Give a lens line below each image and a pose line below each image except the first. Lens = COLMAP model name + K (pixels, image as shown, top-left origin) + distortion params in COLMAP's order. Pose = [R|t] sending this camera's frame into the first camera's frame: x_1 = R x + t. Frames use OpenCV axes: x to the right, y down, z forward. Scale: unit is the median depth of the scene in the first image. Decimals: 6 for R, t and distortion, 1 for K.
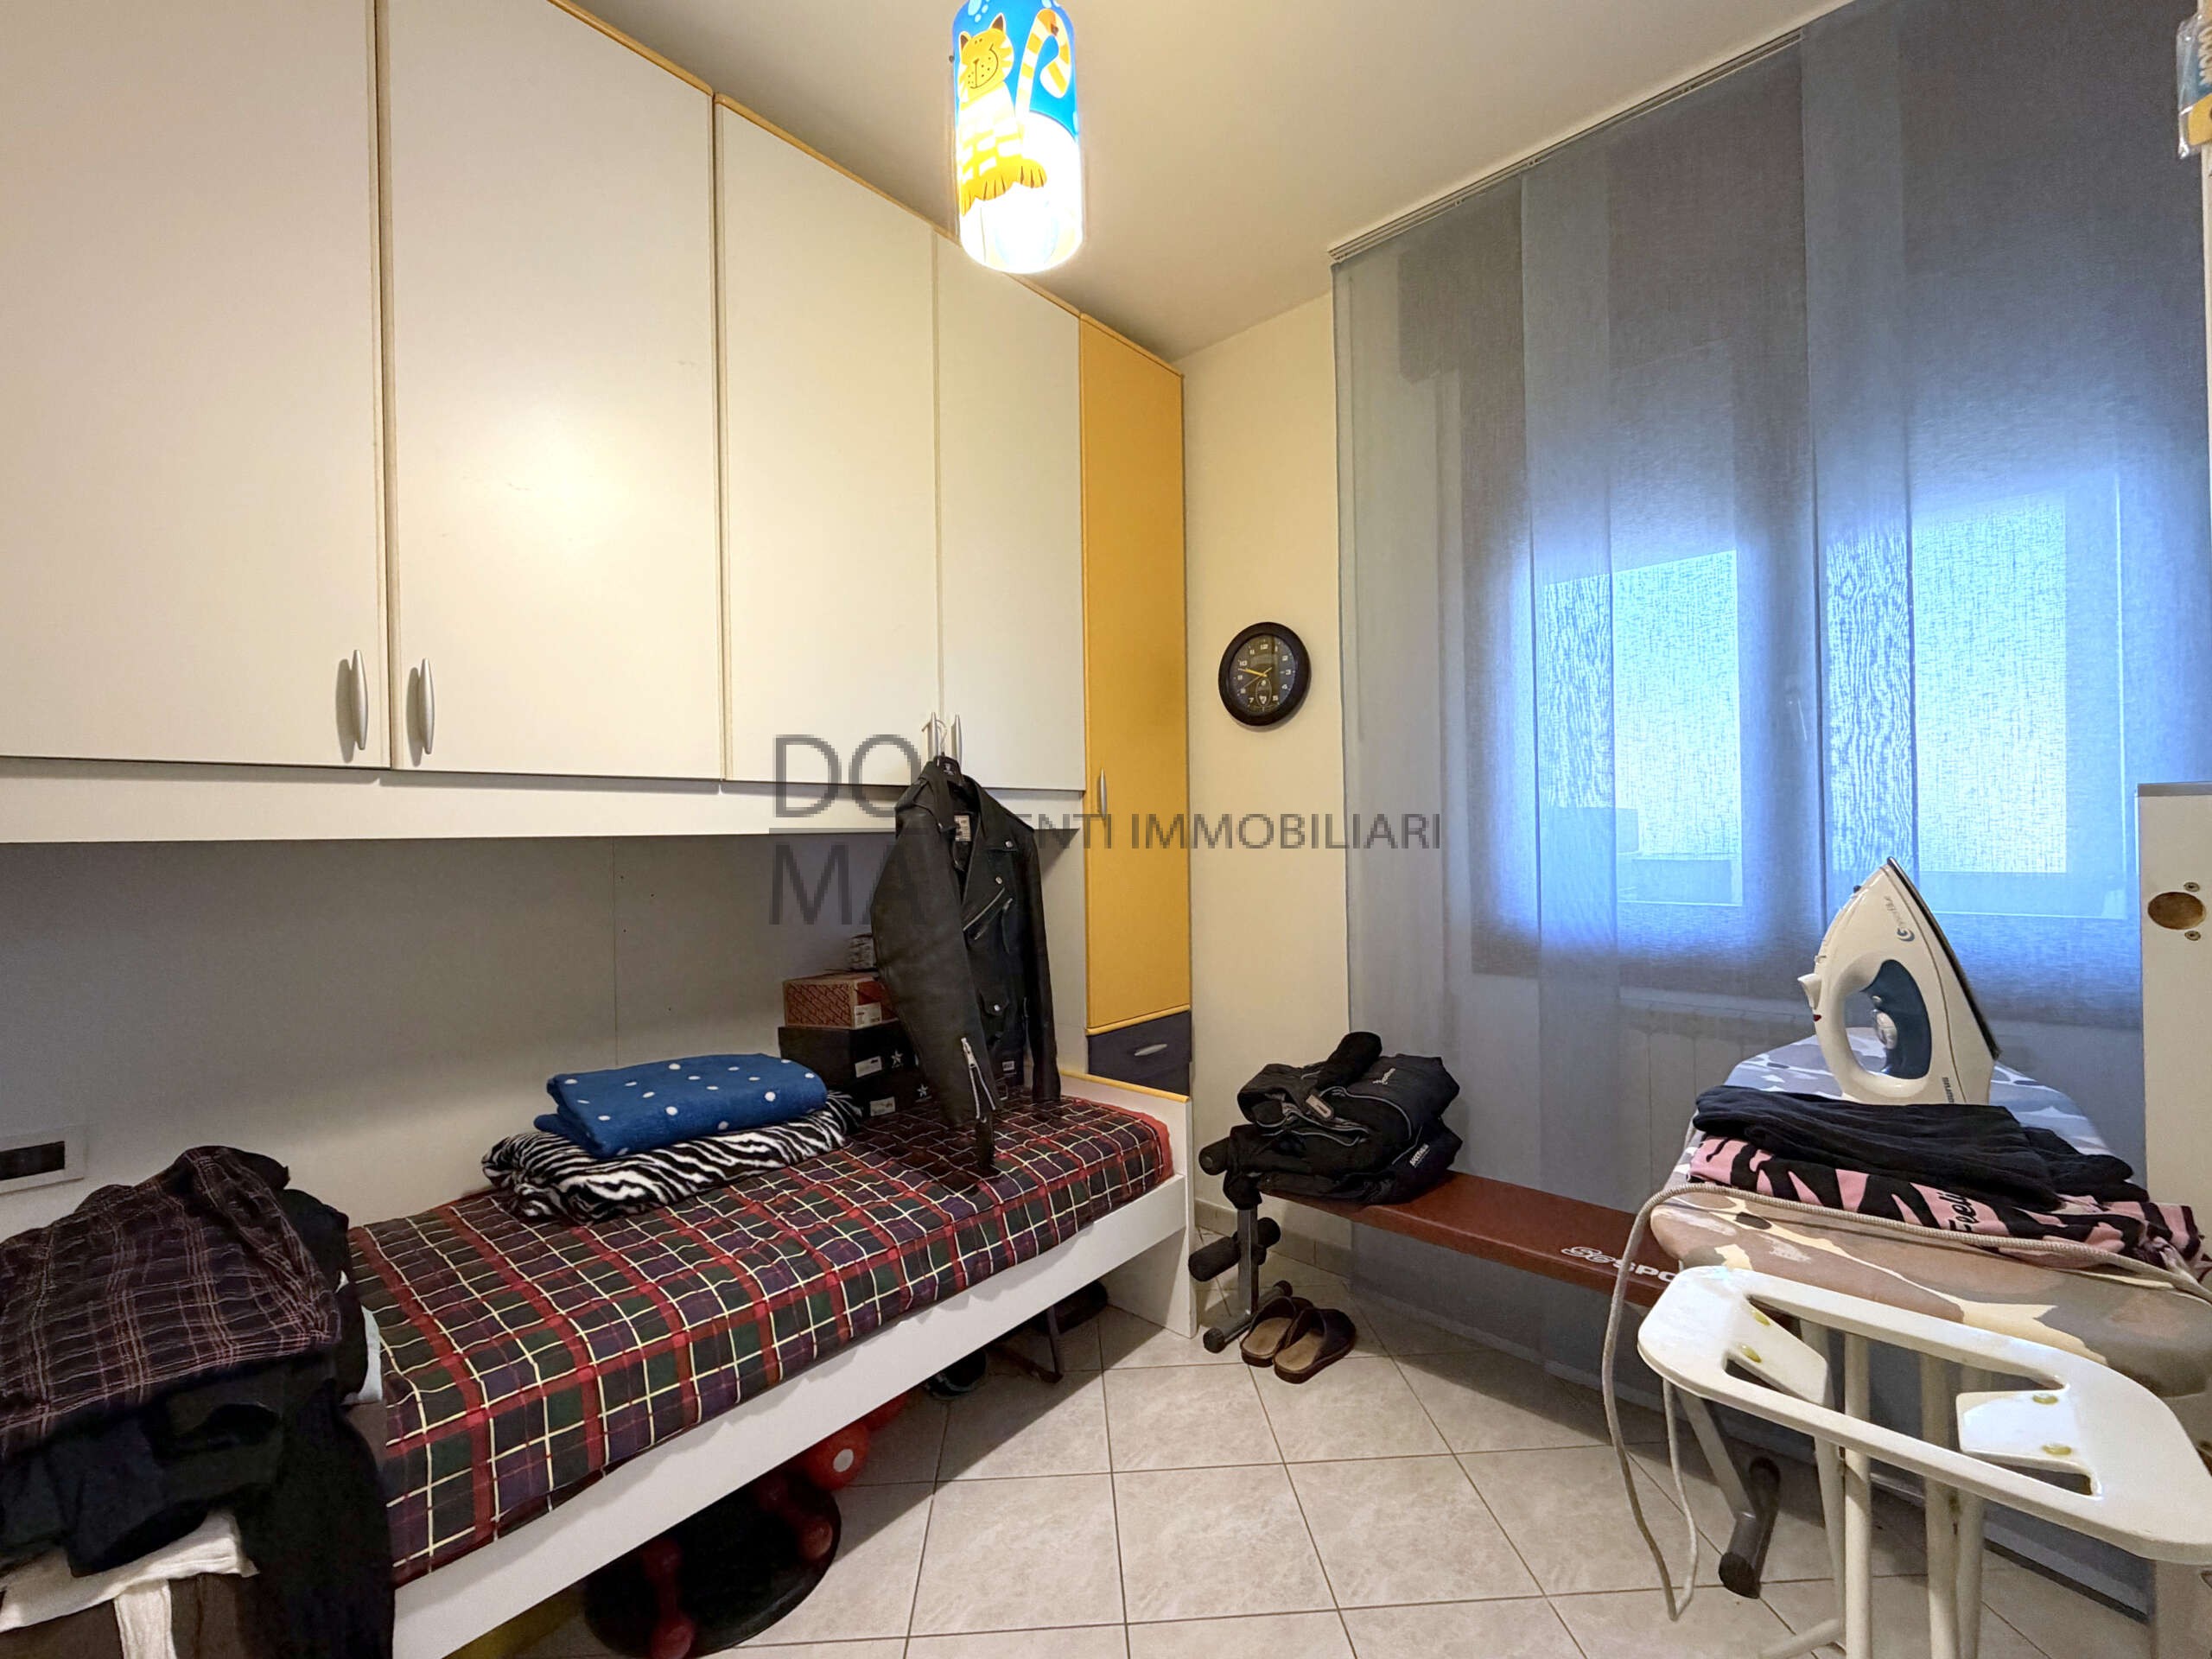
lens RADIAL K [[888.6, 0, 1111.9], [0, 888.6, 828.4], [0, 0, 1]] dist [-0.000098, 0.000714]
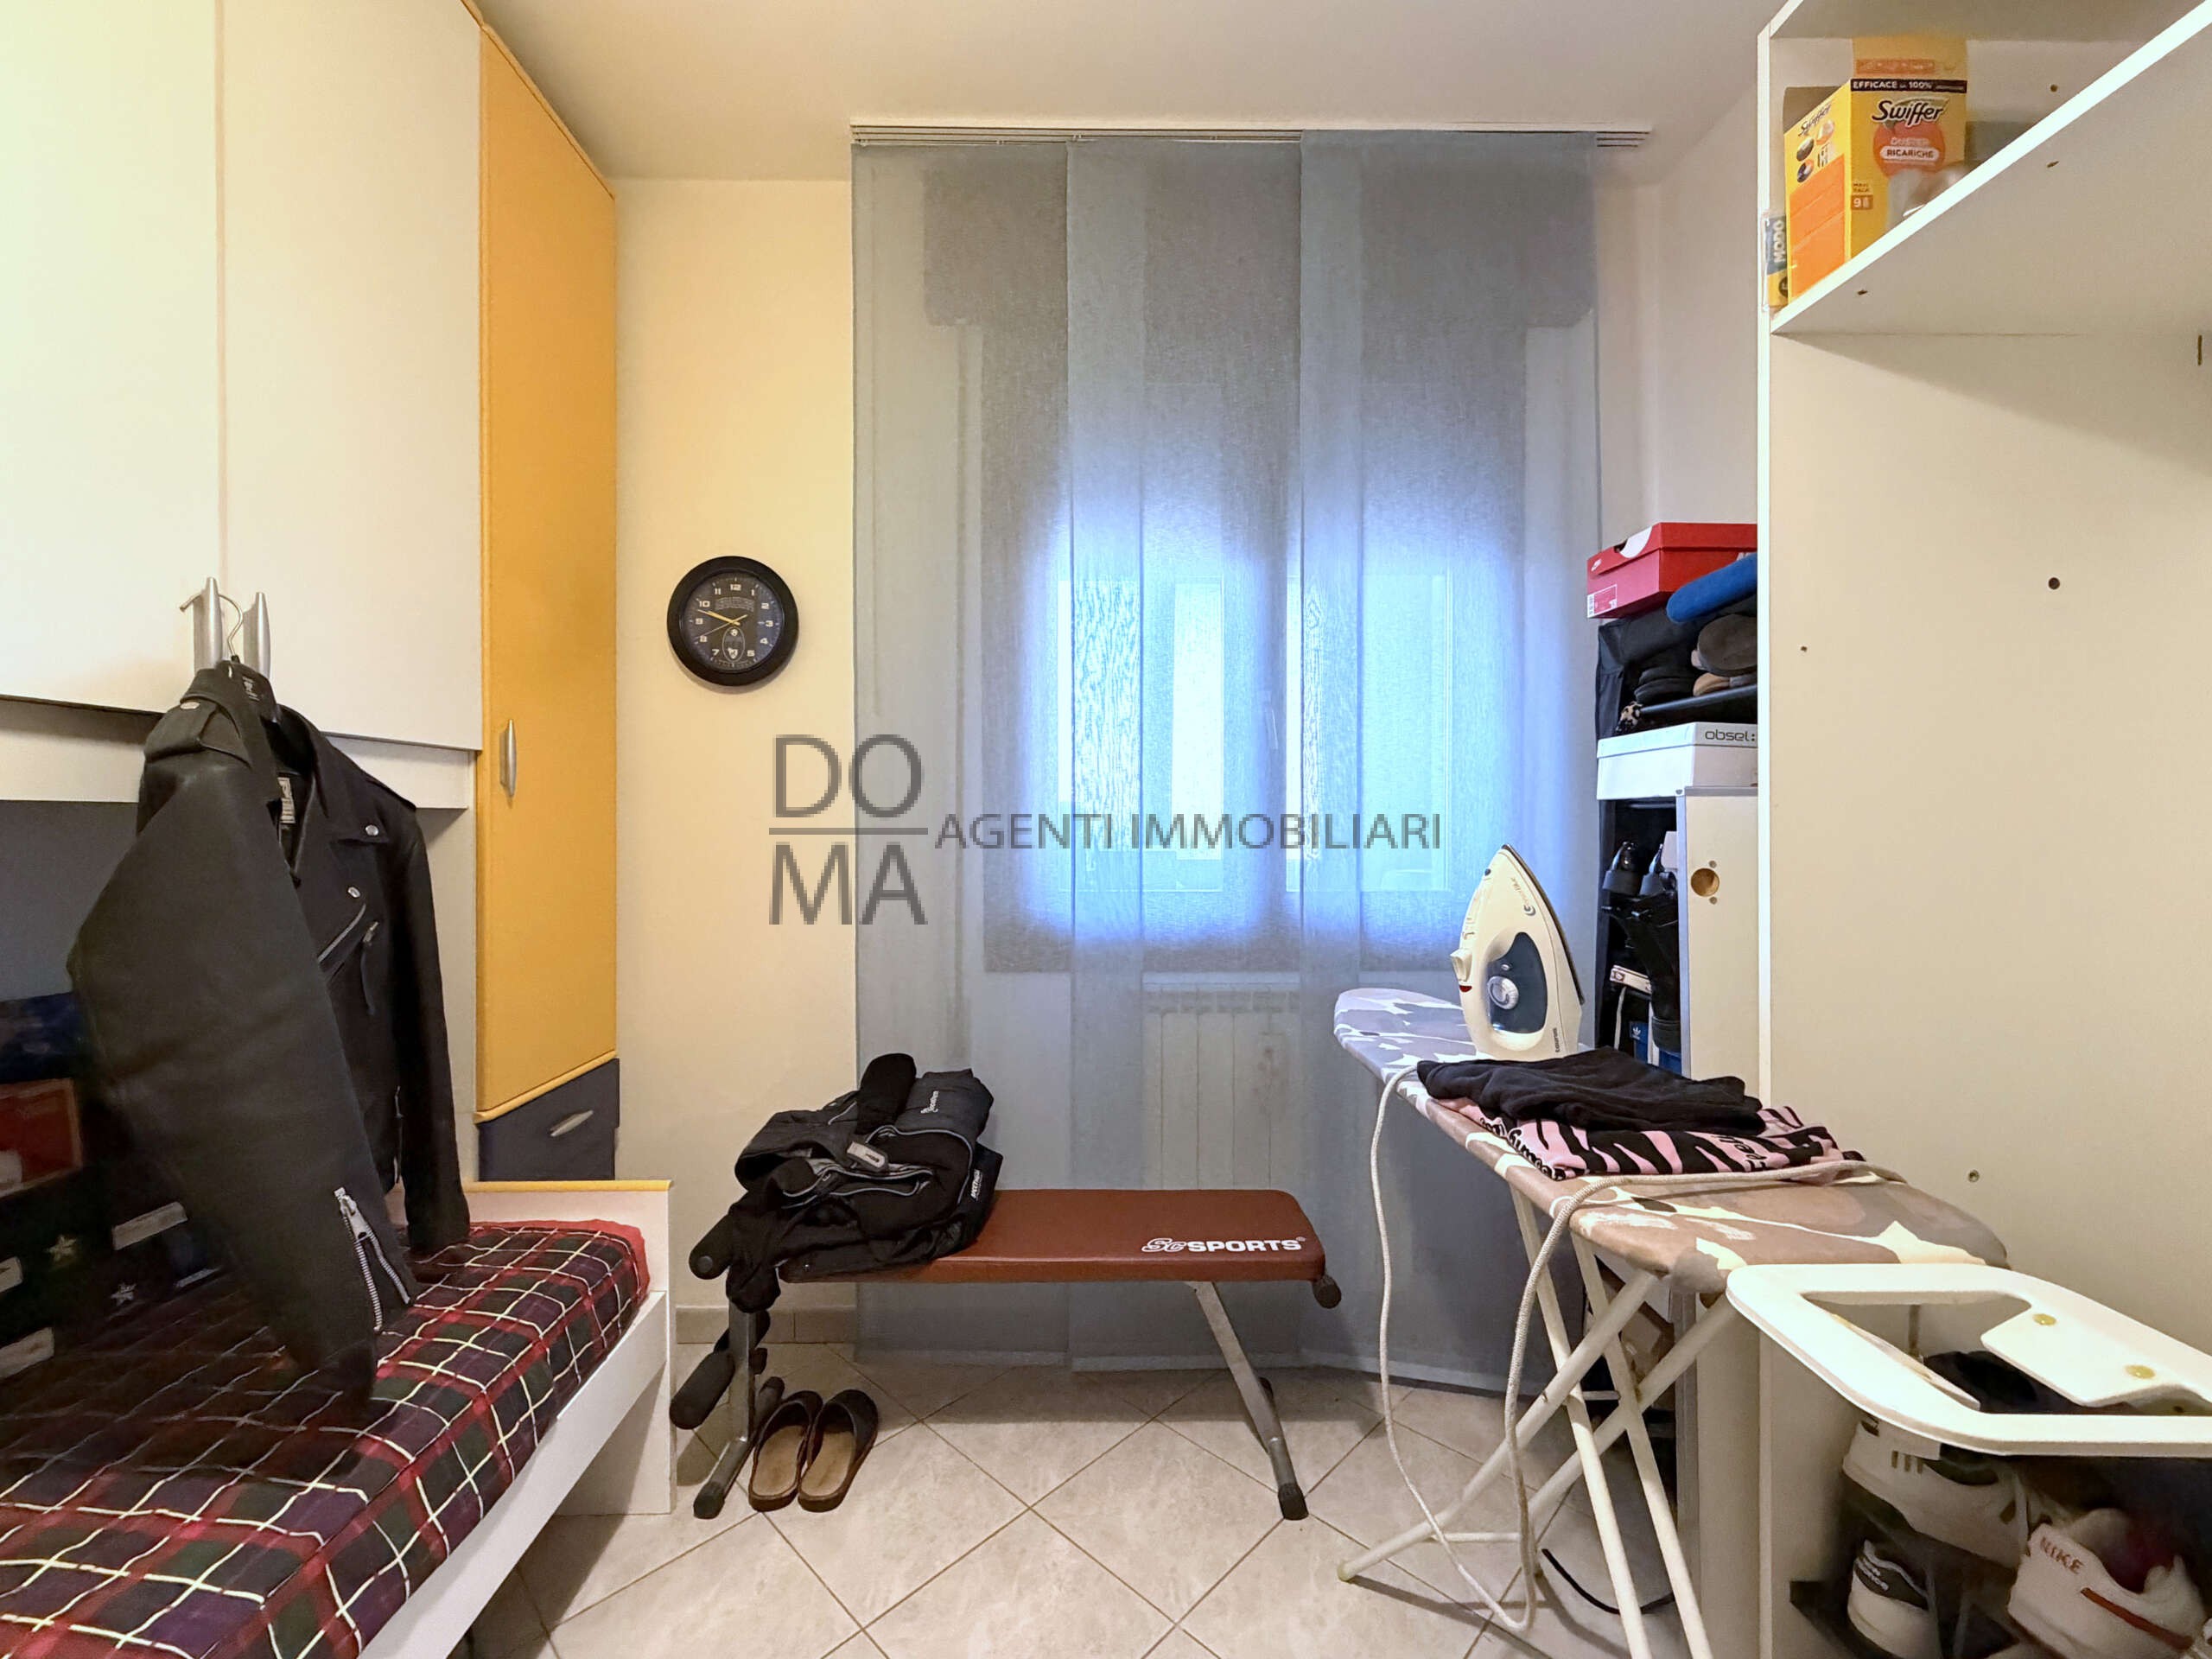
lens RADIAL K [[885.0, 0, 1068.4], [0, 885.0, 829.0], [0, 0, 1]] dist [0.001529, 0.000356]
pose [[0.748416, 0.011120, 0.663137, -0.165495], [-0.014258, 0.999898, -0.000676, 0.011113], [-0.663077, -0.008949, 0.748498, 0.263531]]
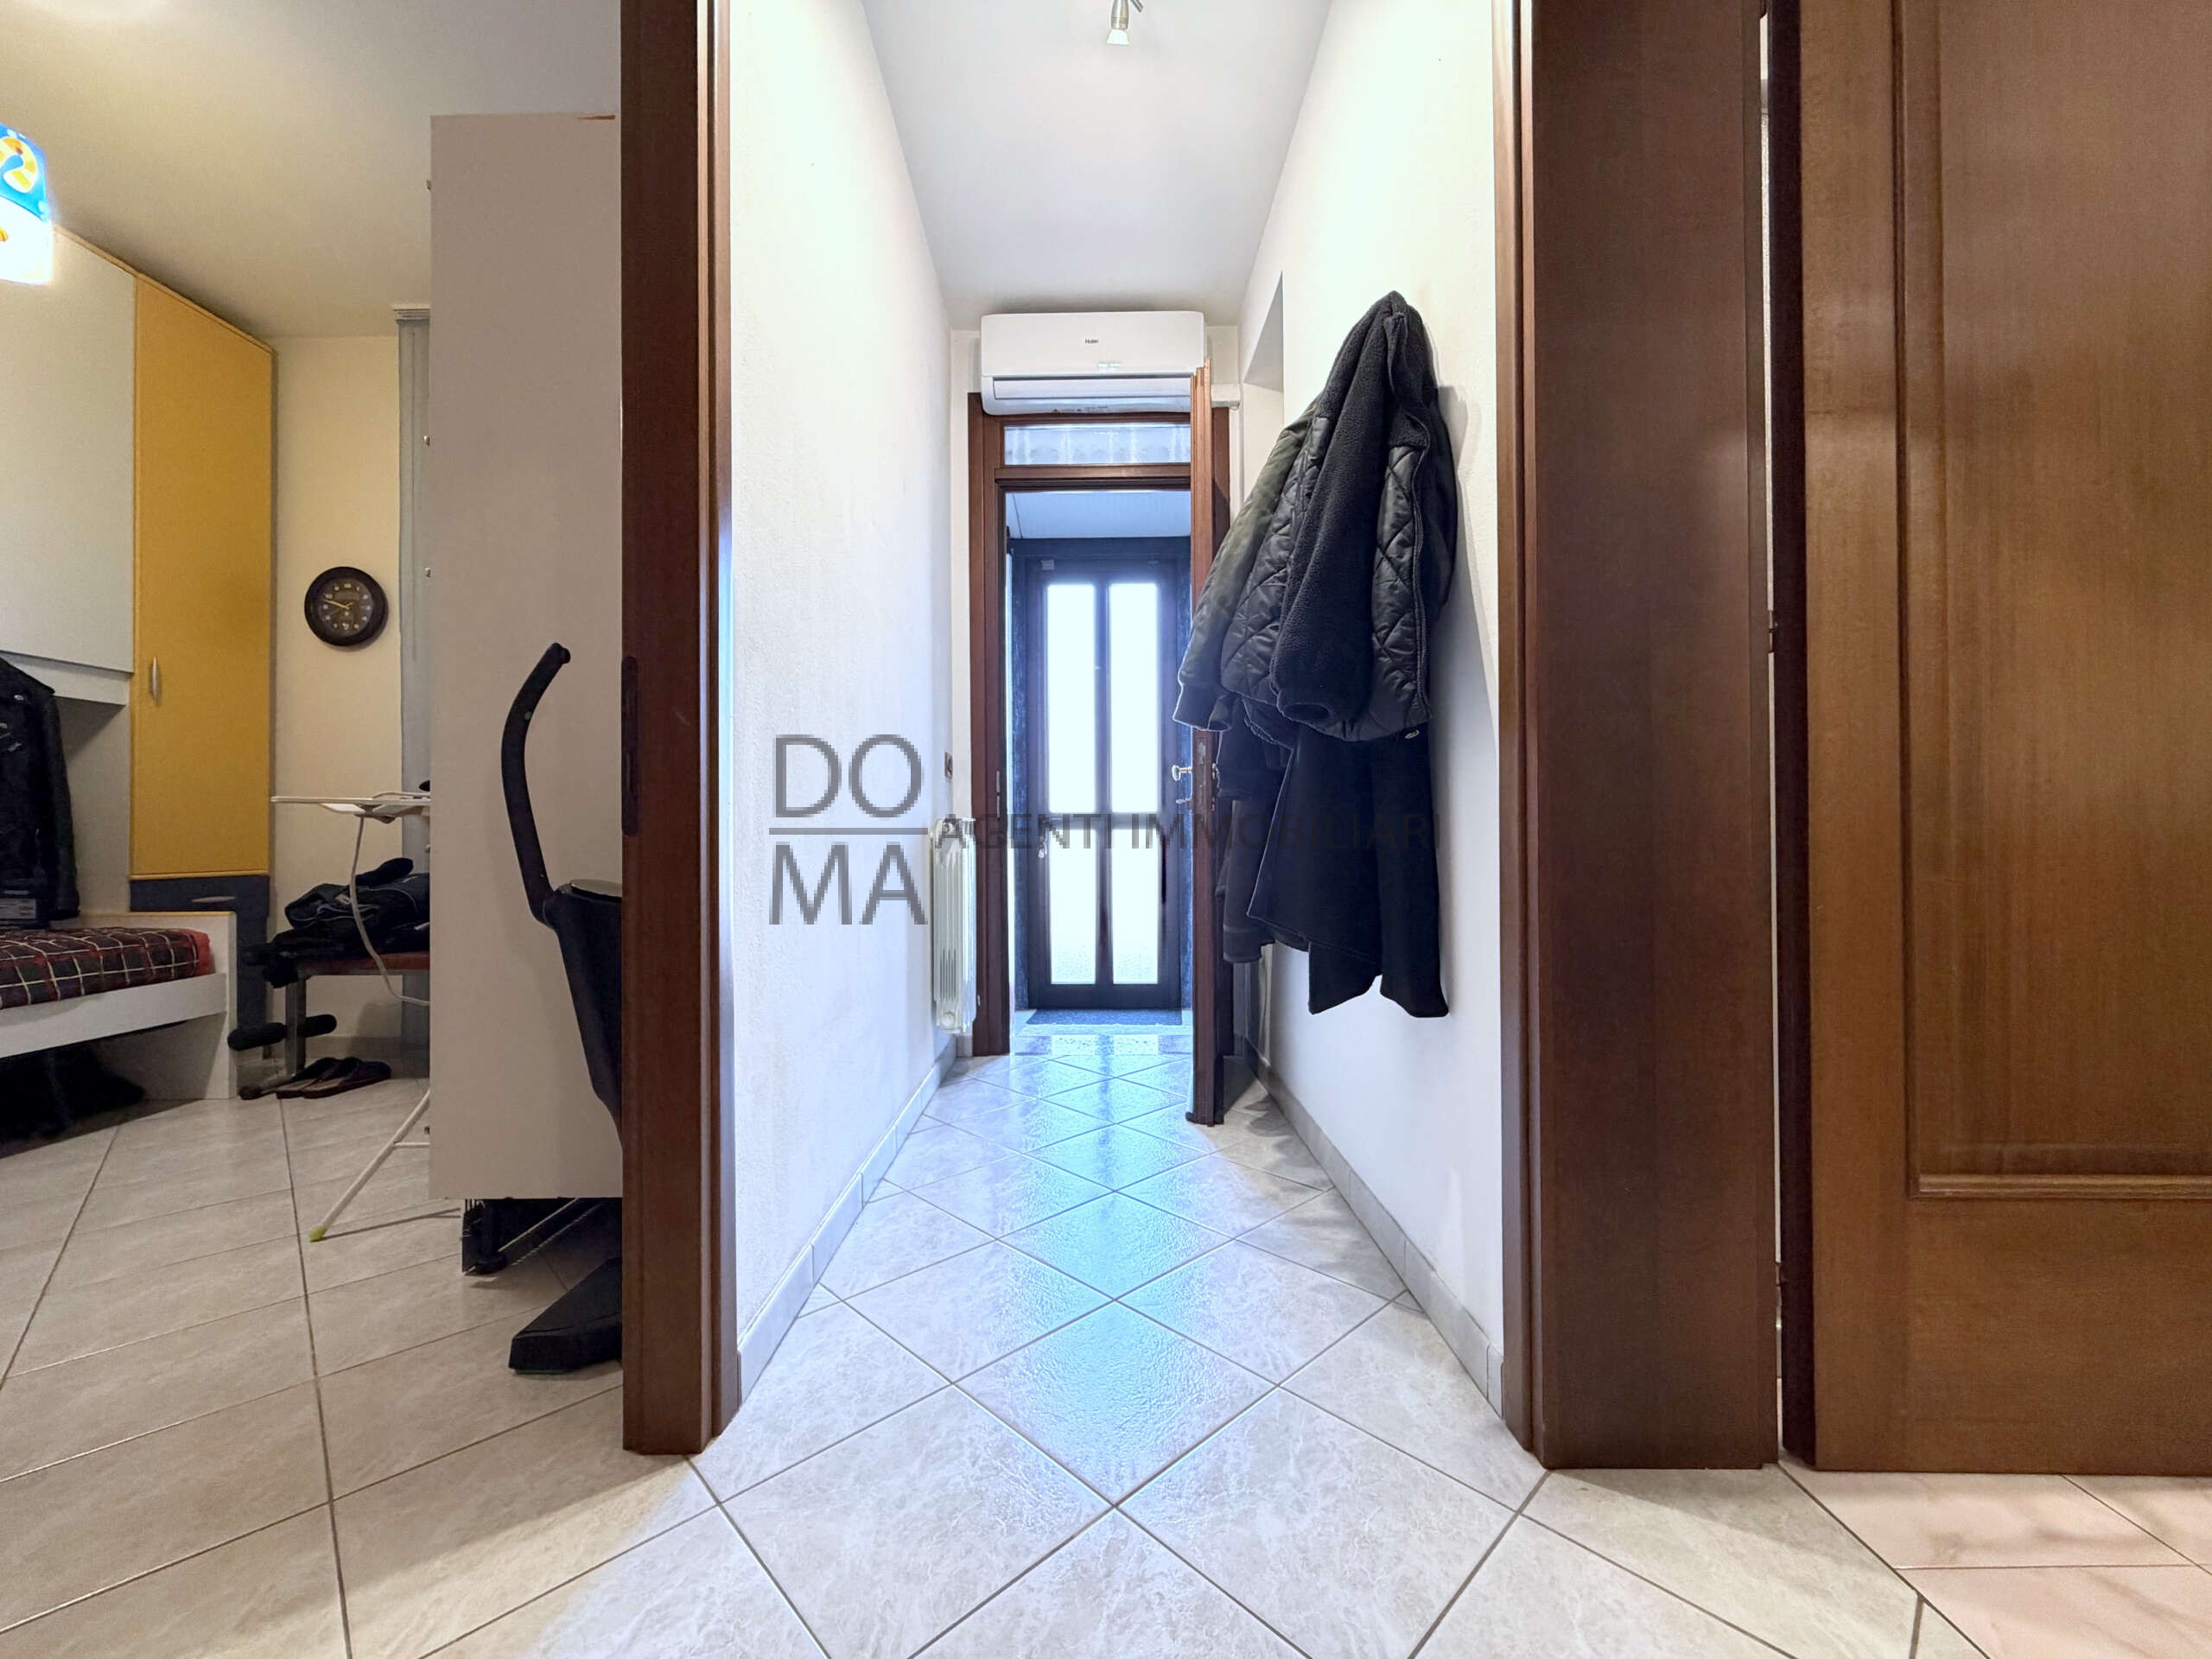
lens RADIAL K [[864.5, 0, 1079.6], [0, 864.5, 829.7], [0, 0, 1]] dist [0.000564, 0.000661]
pose [[0.765882, 0.018486, 0.642715, 0.235998], [-0.008309, 0.999788, -0.018854, 0.210539], [-0.642927, 0.009100, 0.765873, -0.821175]]
